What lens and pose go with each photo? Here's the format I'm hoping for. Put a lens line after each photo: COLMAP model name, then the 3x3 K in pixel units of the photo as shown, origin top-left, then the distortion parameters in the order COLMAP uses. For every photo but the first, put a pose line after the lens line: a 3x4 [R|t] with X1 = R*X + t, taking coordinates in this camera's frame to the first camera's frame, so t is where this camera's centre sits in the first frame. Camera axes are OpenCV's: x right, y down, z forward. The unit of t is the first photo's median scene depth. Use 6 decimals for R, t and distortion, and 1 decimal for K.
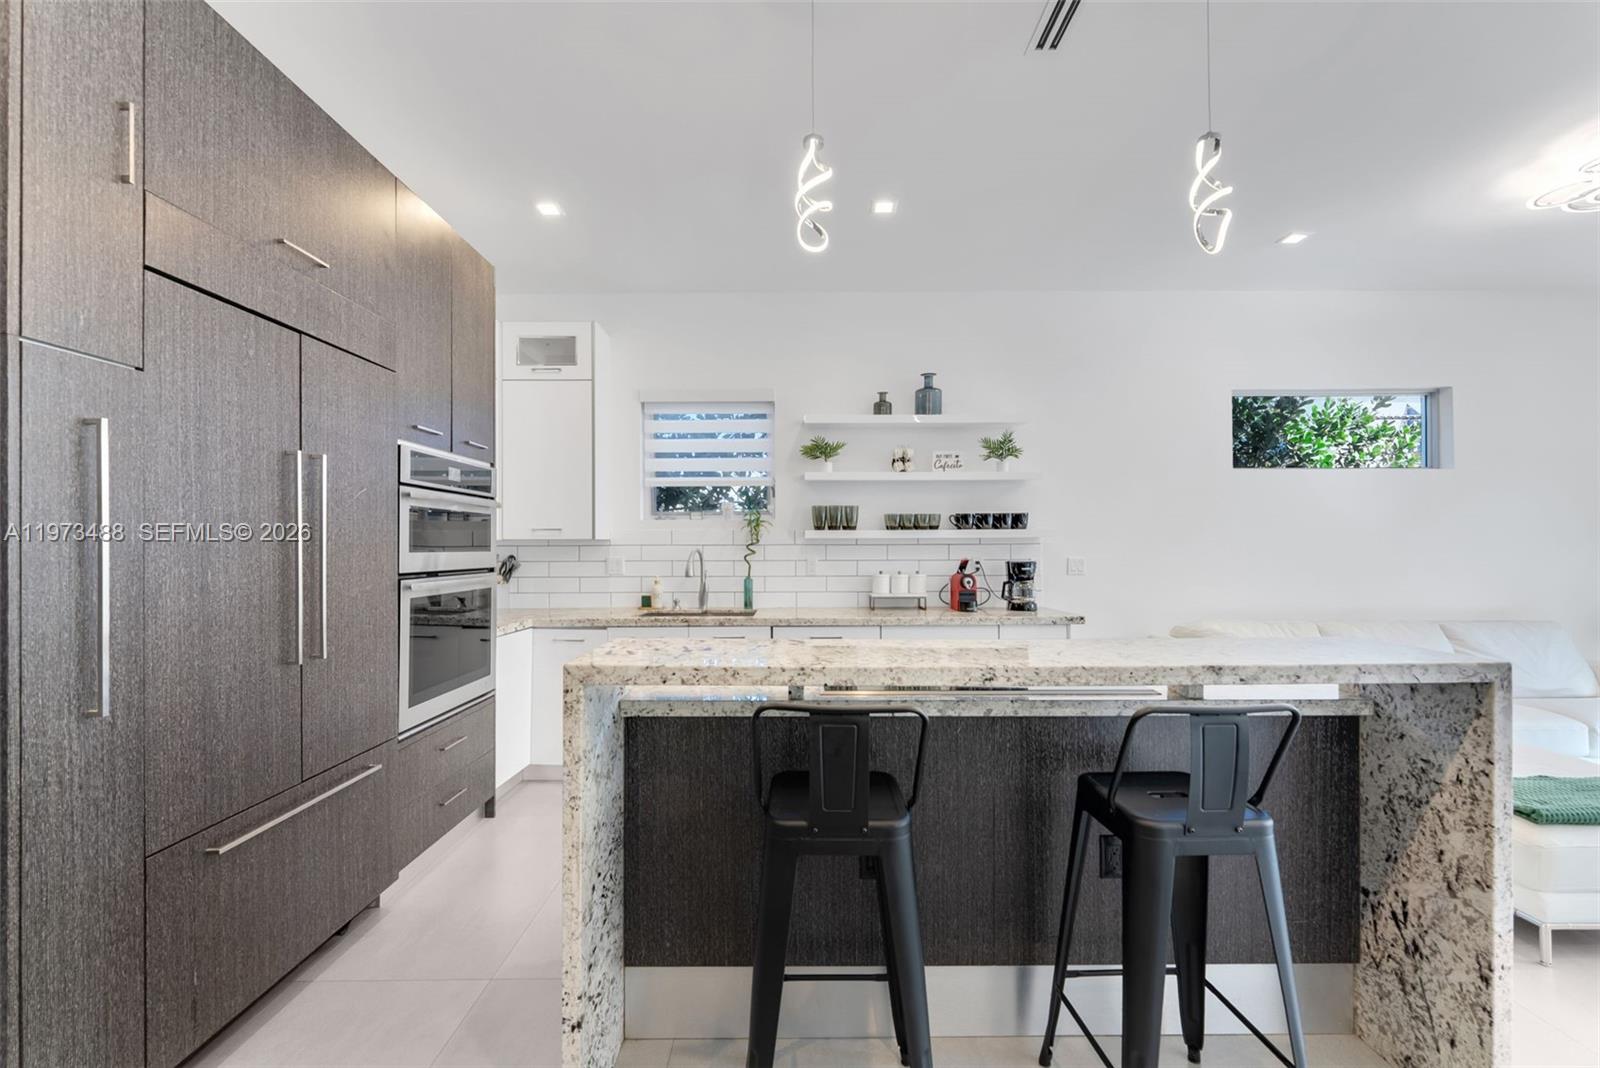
lens RADIAL K [[643.9, 0, 800.1], [0, 643.9, 542.1], [0, 0, 1]] dist [-0.001630, -0.000683]
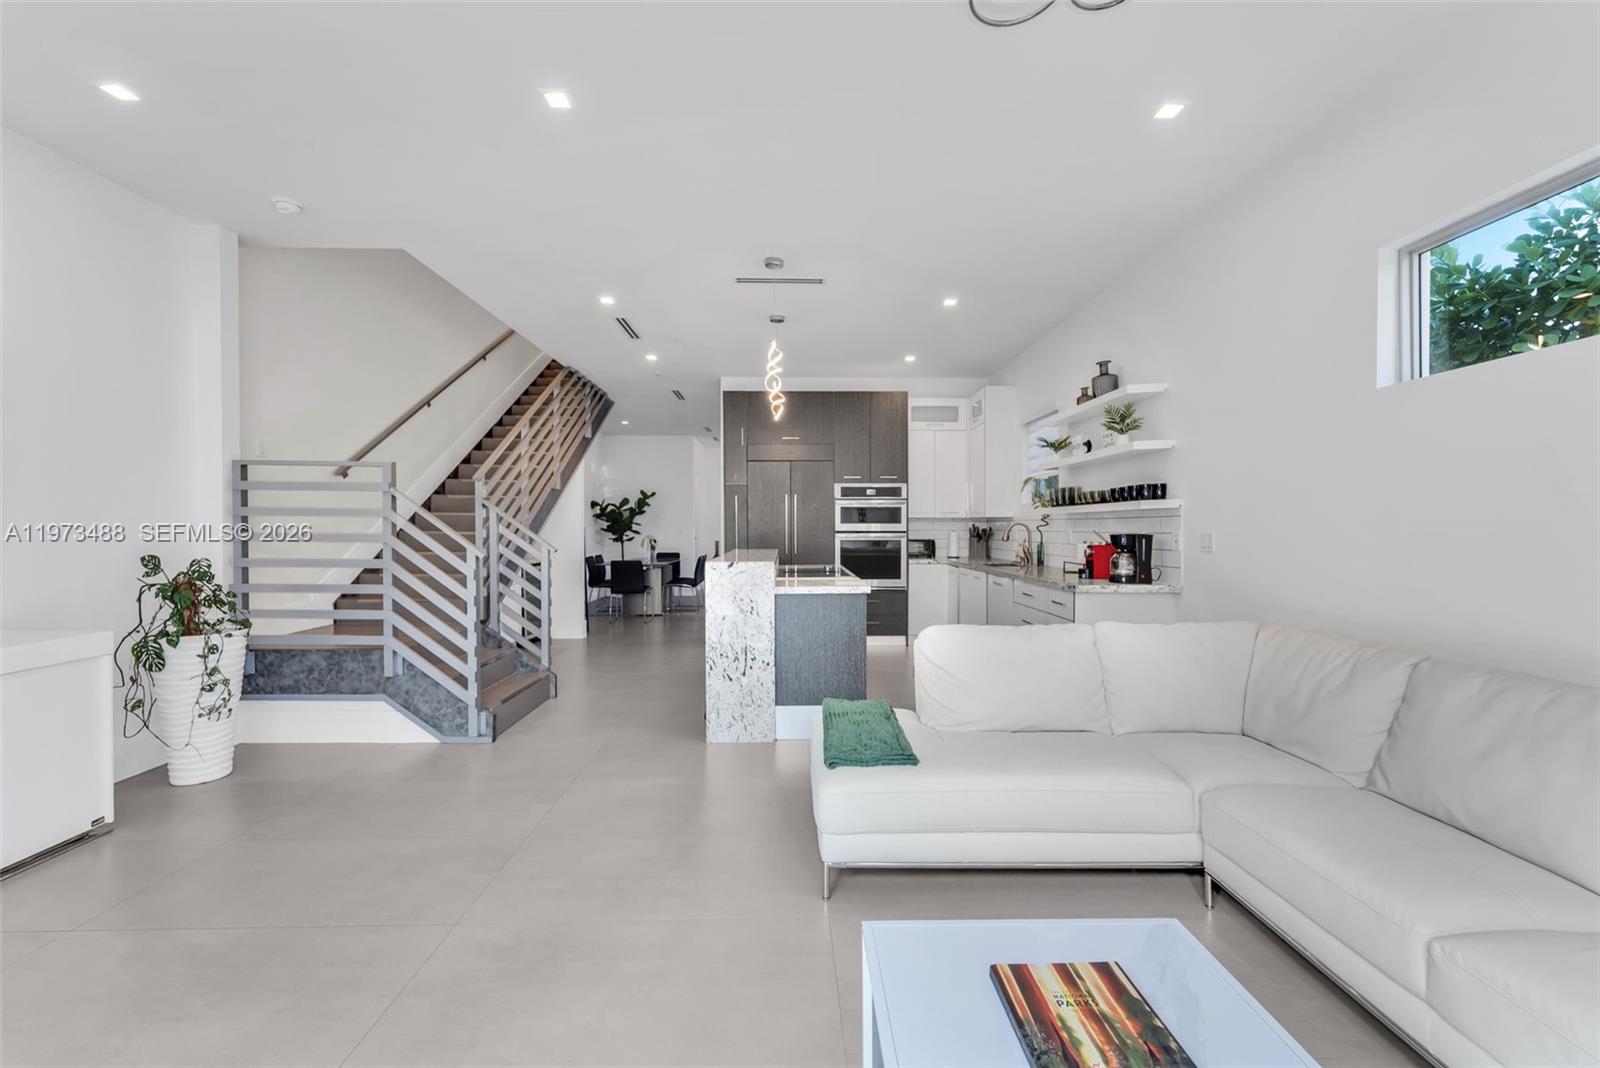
lens RADIAL K [[643.9, 0, 801.9], [0, 643.9, 538.4], [0, 0, 1]] dist [-0.001630, -0.000683]
pose [[0.020852, 0.021207, -0.999558, 1.300077], [0.007234, 0.999746, 0.021362, 0.011925], [0.999756, -0.007676, 0.020694, 0.464874]]
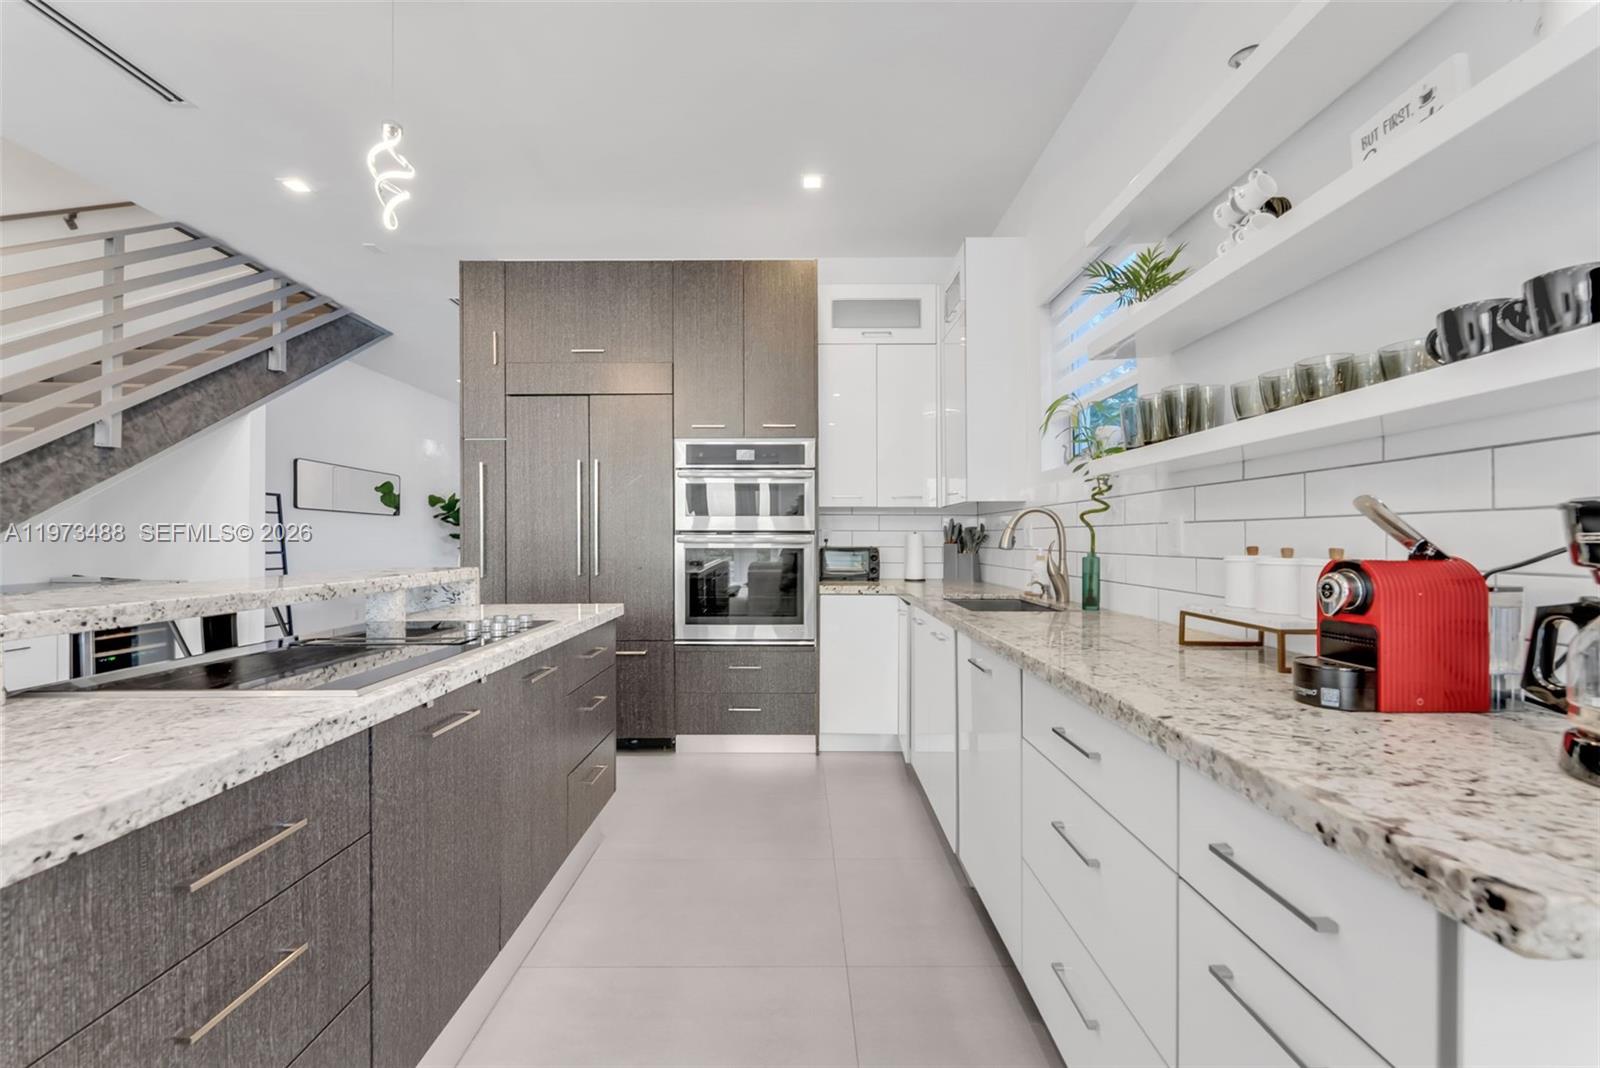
lens RADIAL K [[643.9, 0, 805.6], [0, 643.9, 534.1], [0, 0, 1]] dist [-0.001630, -0.000683]
pose [[0.006678, -0.003106, -0.999973, 0.493057], [0.008984, 0.999955, -0.003046, 0.037514], [0.999937, -0.008964, 0.006706, 0.751880]]
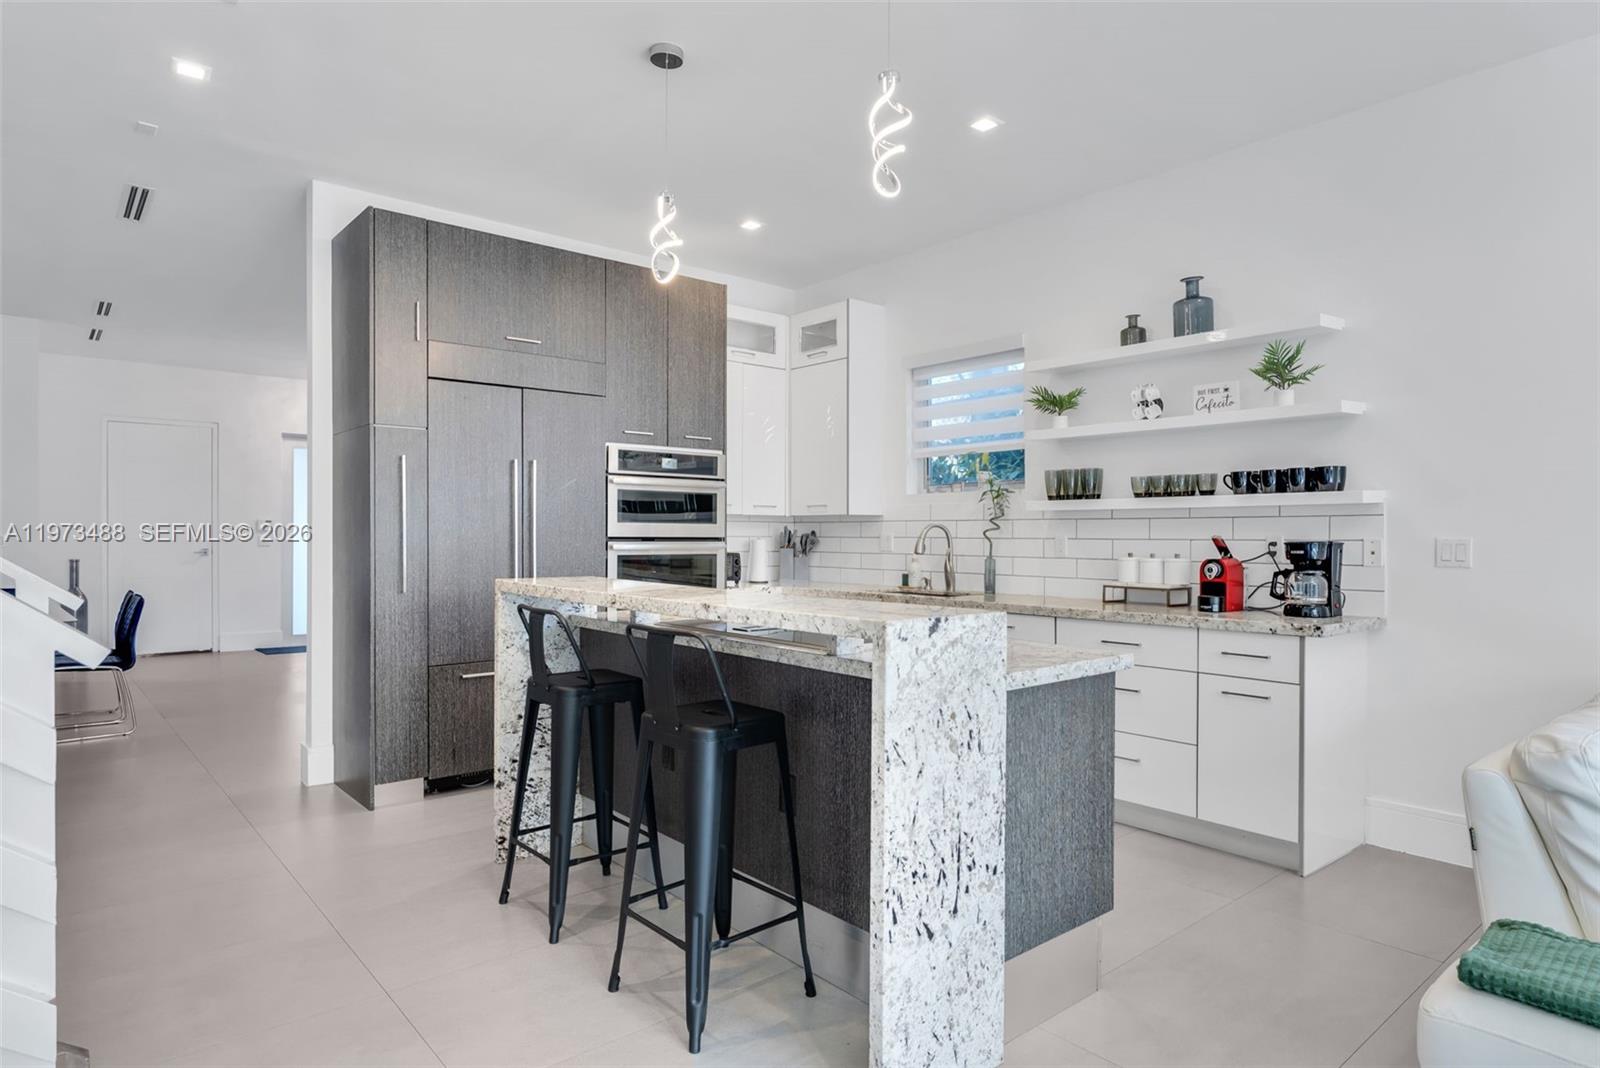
lens RADIAL K [[904.4, 0, 795.8], [0, 904.4, 544.4], [0, 0, 1]] dist [-0.008313, -0.000650]
pose [[0.641806, 0.013679, -0.766745, 0.693435], [-0.001599, 0.999863, 0.016500, 0.018644], [0.766865, -0.009363, 0.641740, 0.018221]]
